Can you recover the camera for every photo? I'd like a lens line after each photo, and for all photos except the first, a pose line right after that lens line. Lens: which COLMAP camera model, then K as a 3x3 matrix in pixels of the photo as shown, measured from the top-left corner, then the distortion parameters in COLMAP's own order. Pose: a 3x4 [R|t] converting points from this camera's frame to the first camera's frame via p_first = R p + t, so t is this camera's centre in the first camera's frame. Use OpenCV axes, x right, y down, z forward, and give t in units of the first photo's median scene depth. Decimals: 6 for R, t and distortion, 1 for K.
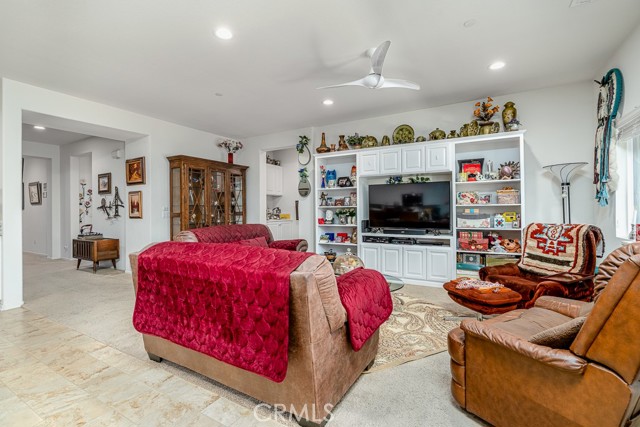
lens RADIAL K [[292.7, 0, 324.0], [0, 292.7, 209.0], [0, 0, 1]] dist [-0.002109, -0.000834]
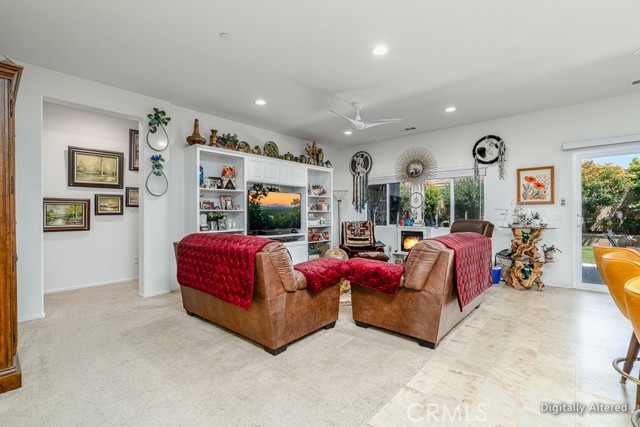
lens RADIAL K [[292.7, 0, 319.9], [0, 292.7, 214.0], [0, 0, 1]] dist [-0.002109, -0.000834]
pose [[0.200060, 0.004229, 0.979775, -0.967152], [-0.003295, 0.999988, -0.003644, 0.006967], [-0.979778, -0.002499, 0.200072, 0.663962]]
